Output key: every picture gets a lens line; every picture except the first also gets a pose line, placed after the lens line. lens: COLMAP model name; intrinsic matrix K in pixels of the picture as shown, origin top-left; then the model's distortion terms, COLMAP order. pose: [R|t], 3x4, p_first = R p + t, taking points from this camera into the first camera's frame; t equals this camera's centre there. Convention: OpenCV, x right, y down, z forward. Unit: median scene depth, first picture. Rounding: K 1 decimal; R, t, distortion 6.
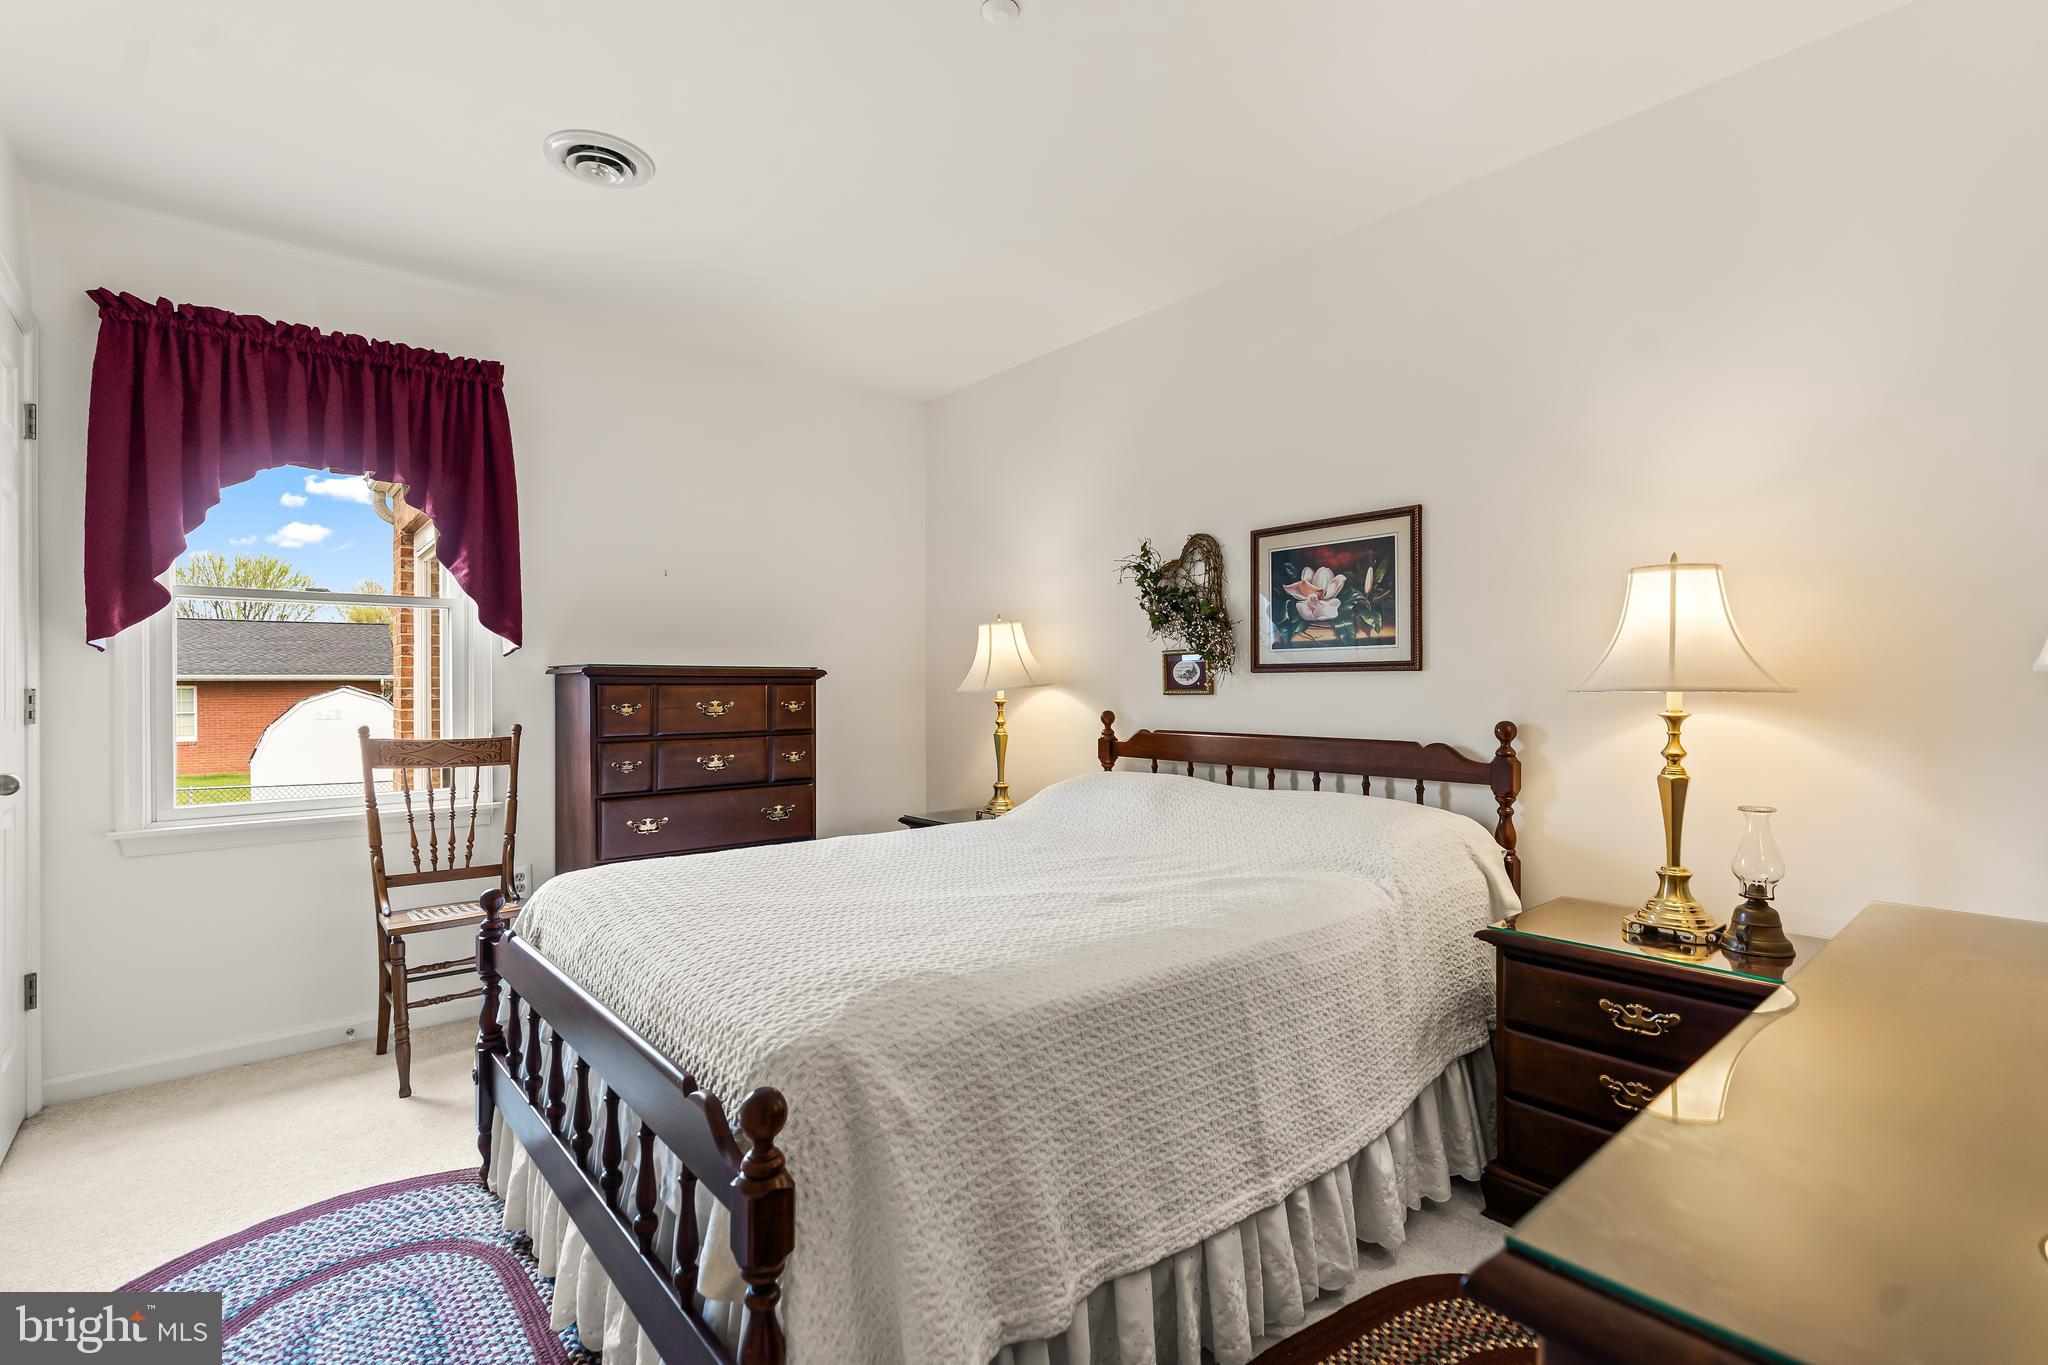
lens RADIAL K [[927.7, 0, 1014.4], [0, 927.7, 680.4], [0, 0, 1]] dist [-0.009247, 0.004024]
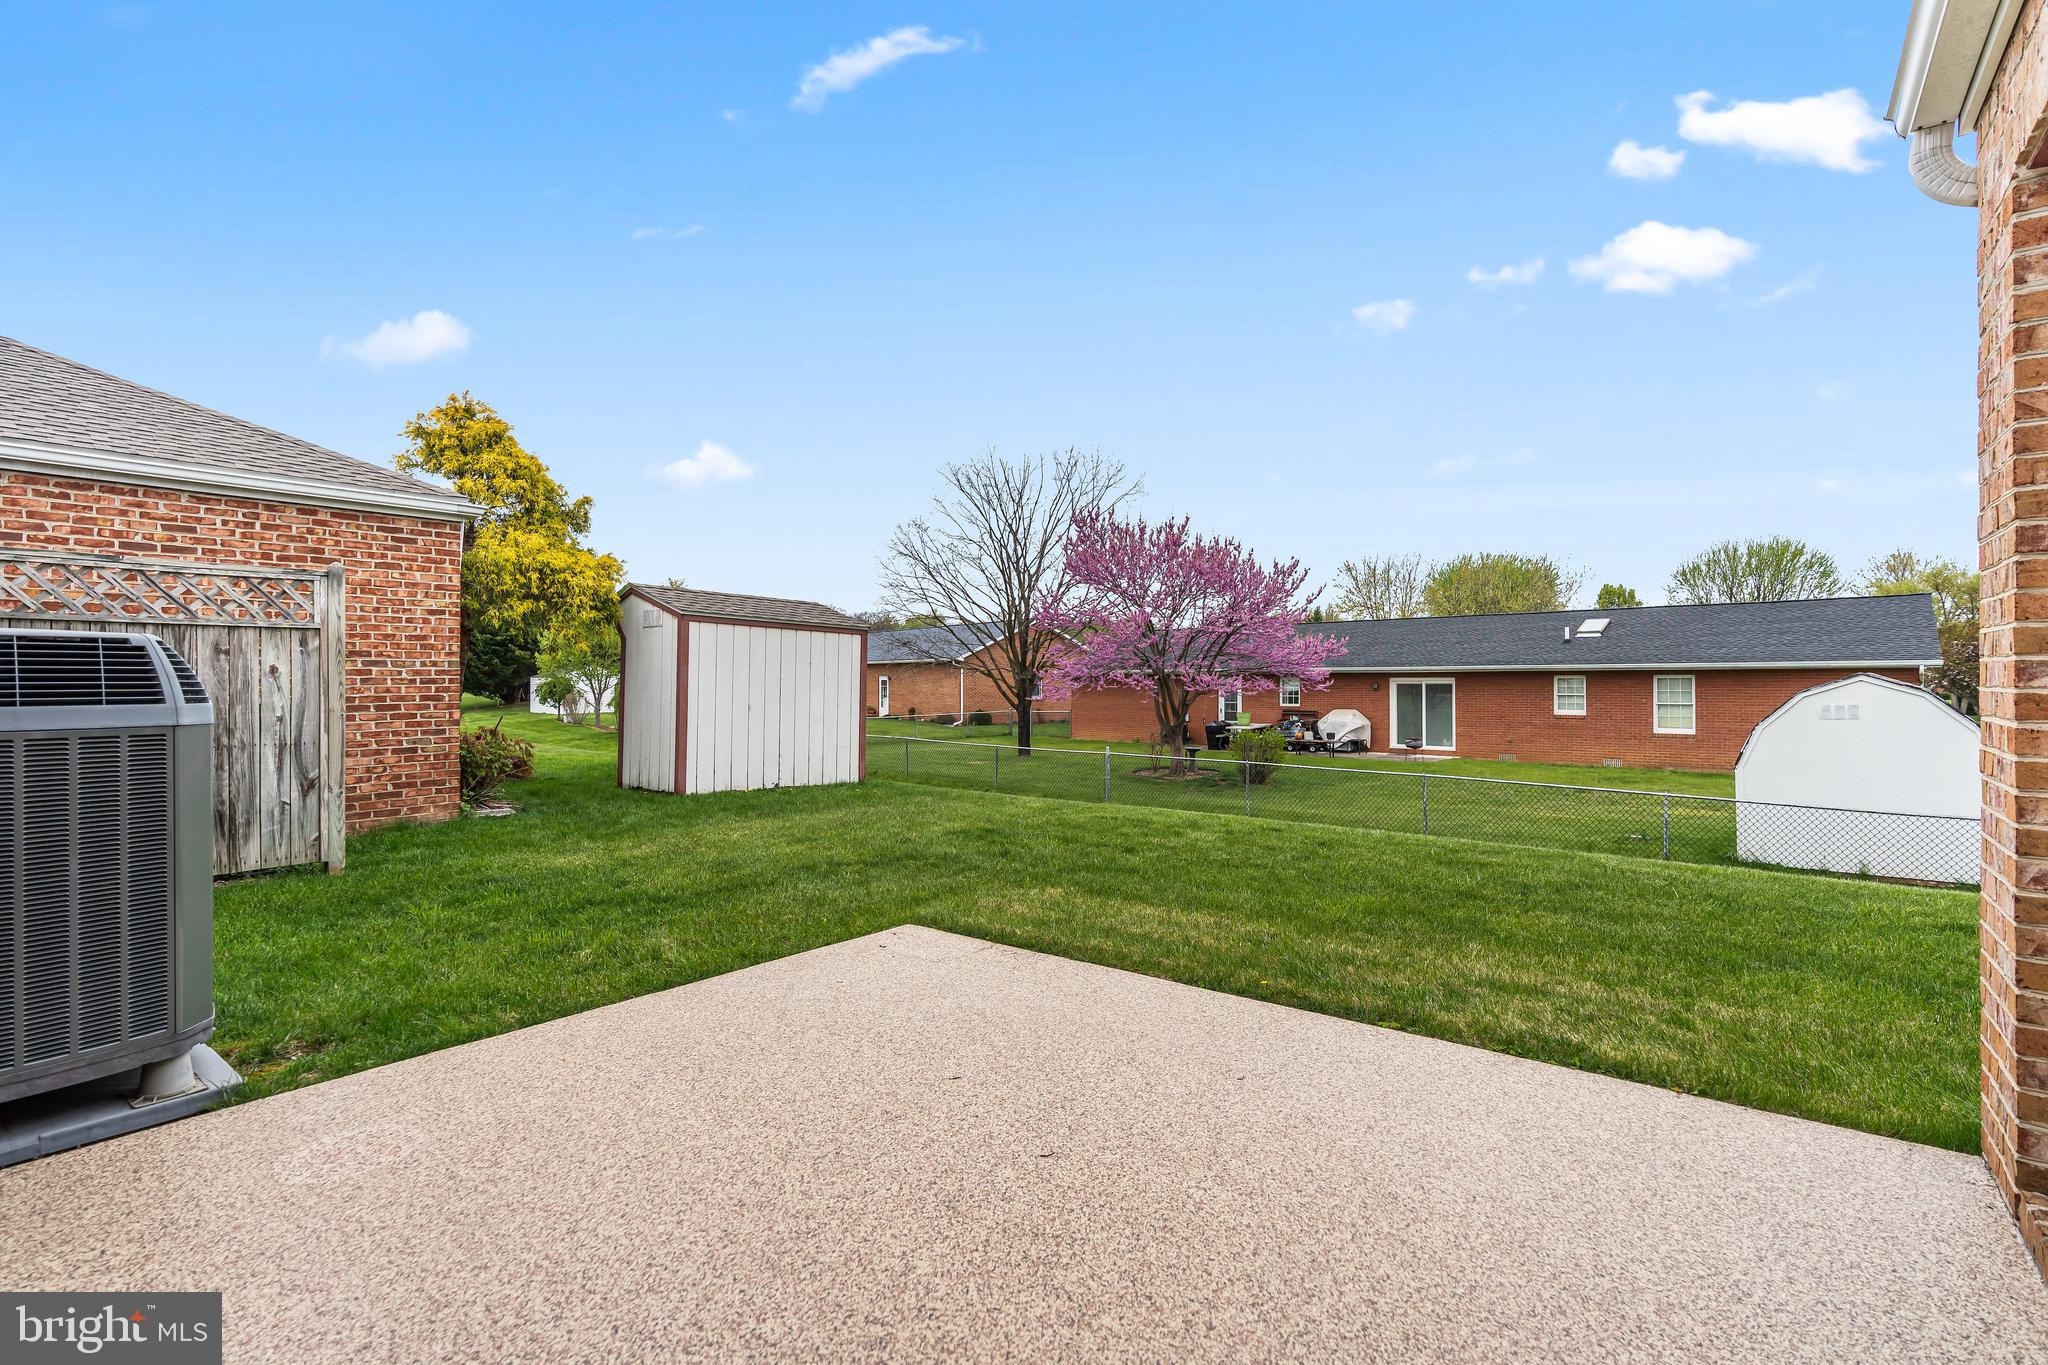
lens RADIAL K [[927.7, 0, 1024.2], [0, 927.7, 682.5], [0, 0, 1]] dist [-0.009247, 0.004024]
pose [[0.197241, 0.001818, -0.980353, -0.096270], [0.006888, 0.999971, 0.003240, 0.005095], [0.980331, -0.007392, 0.197222, 0.143062]]
